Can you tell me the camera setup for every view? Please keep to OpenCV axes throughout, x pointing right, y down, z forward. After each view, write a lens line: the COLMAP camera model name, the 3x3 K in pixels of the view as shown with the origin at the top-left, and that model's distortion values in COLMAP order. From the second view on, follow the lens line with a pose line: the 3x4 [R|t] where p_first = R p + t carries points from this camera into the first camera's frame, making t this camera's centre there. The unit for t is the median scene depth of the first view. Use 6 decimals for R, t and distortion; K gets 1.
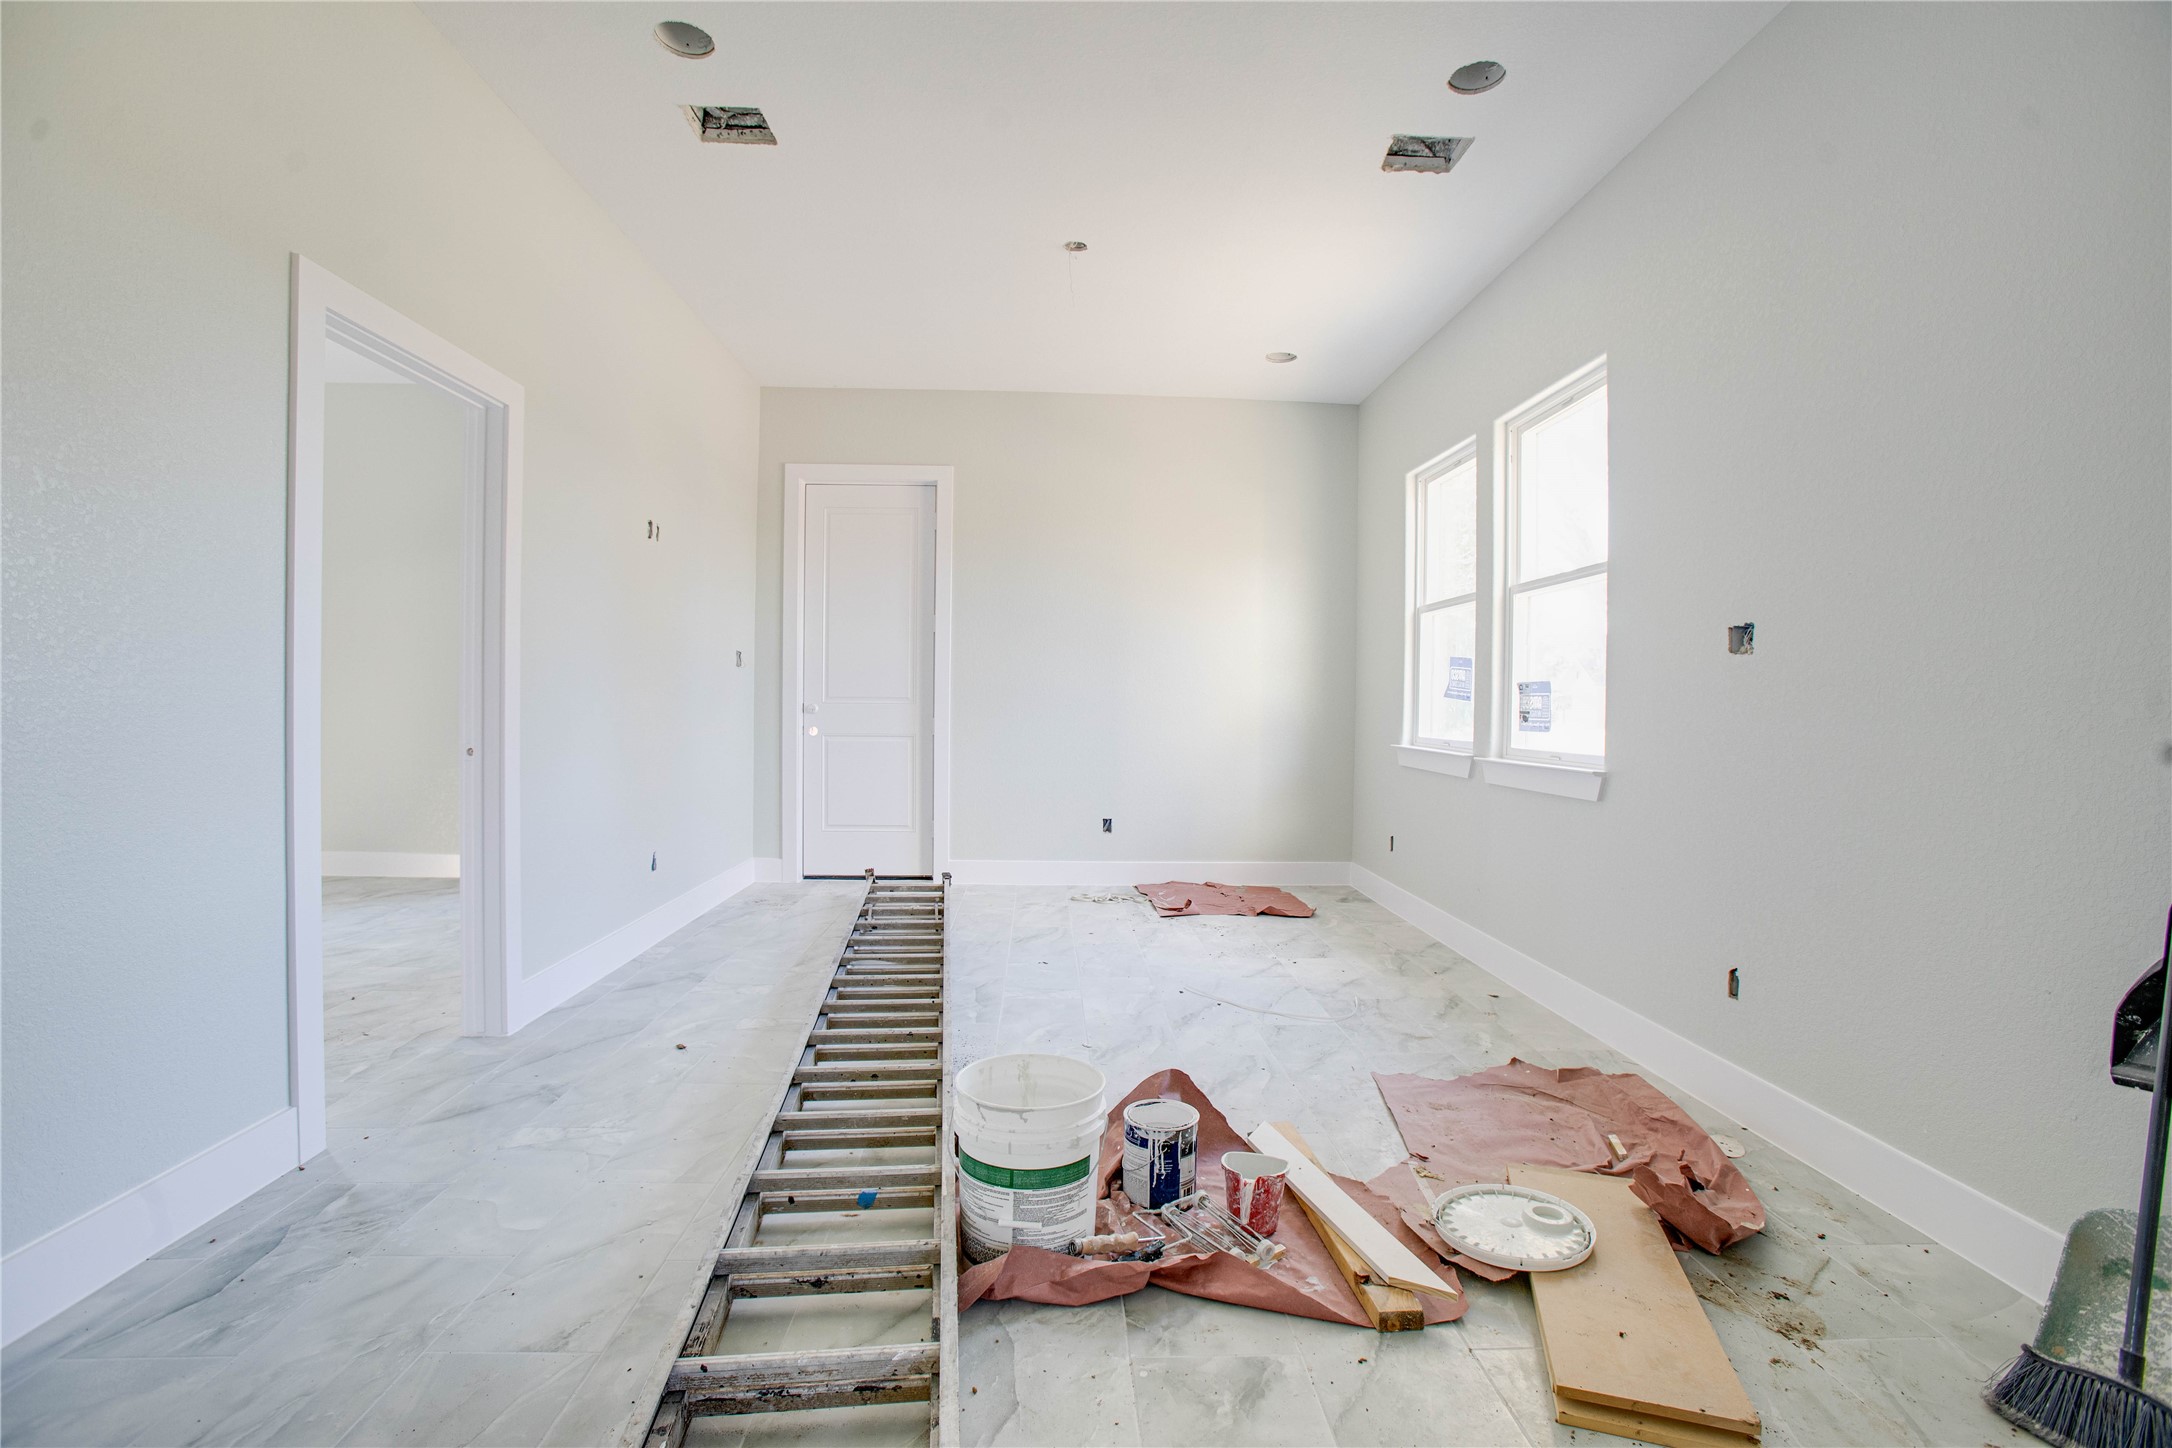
lens RADIAL K [[981.1, 0, 1129.3], [0, 981.1, 726.3], [0, 0, 1]] dist [-0.076232, 0.031855]
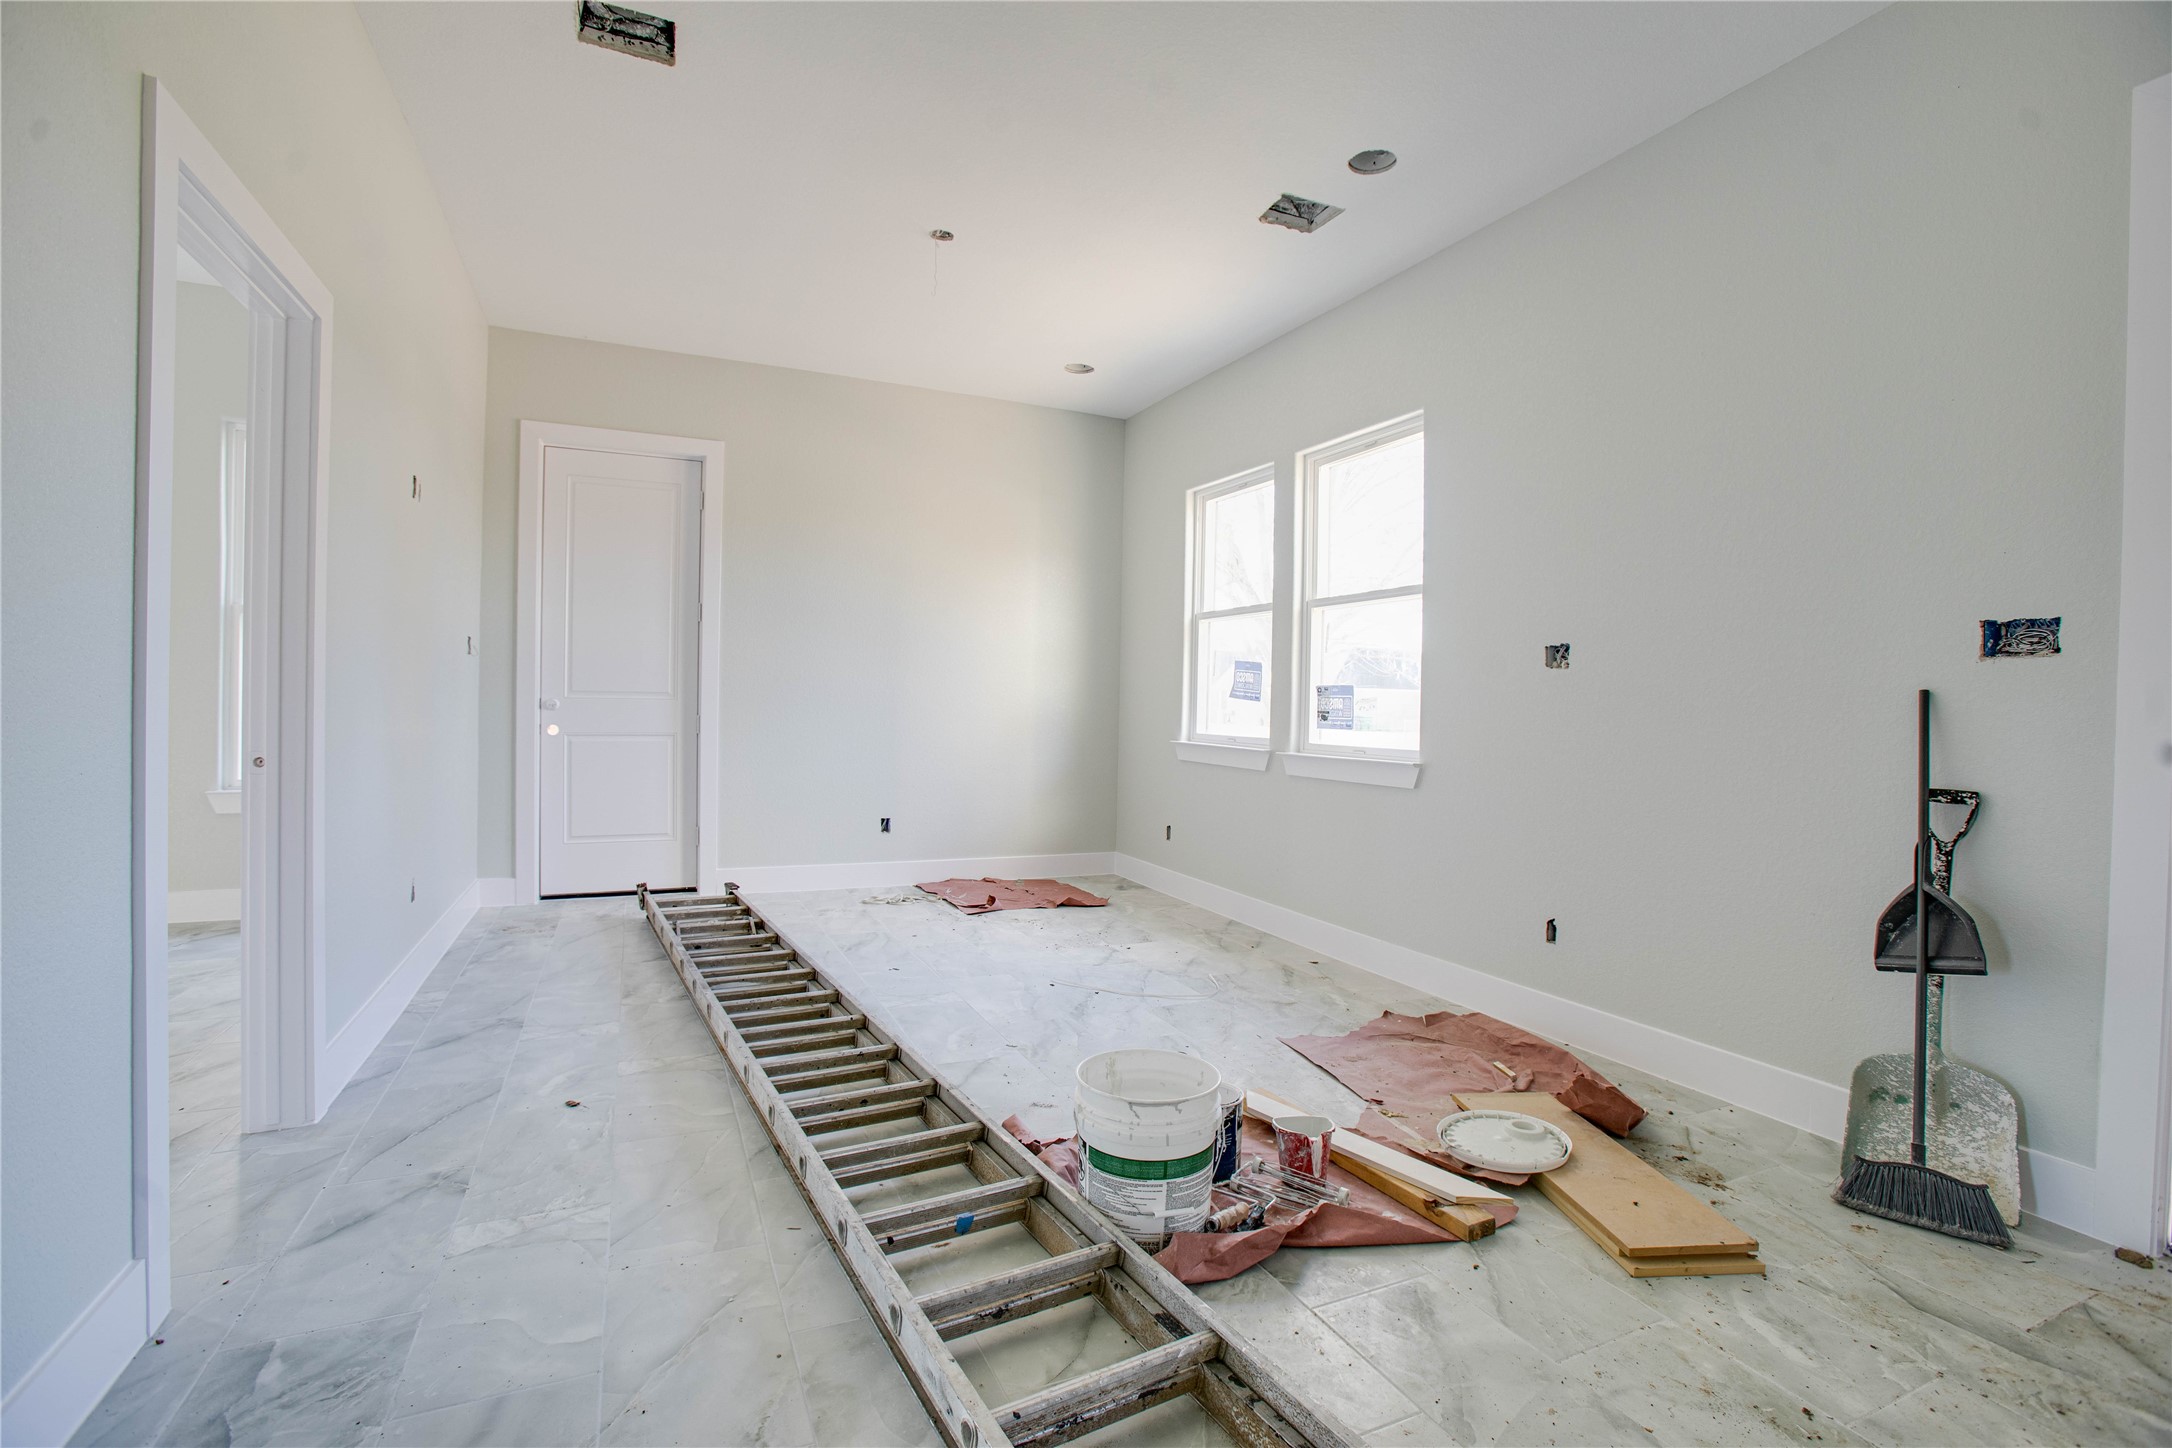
lens RADIAL K [[980.5, 0, 1086.0], [0, 980.5, 724.0], [0, 0, 1]] dist [-0.081071, 0.037040]
pose [[0.929305, -0.001677, 0.369308, -0.333458], [0.000129, 0.999991, 0.004215, -0.006277], [-0.369312, -0.003870, 0.929297, 0.044728]]
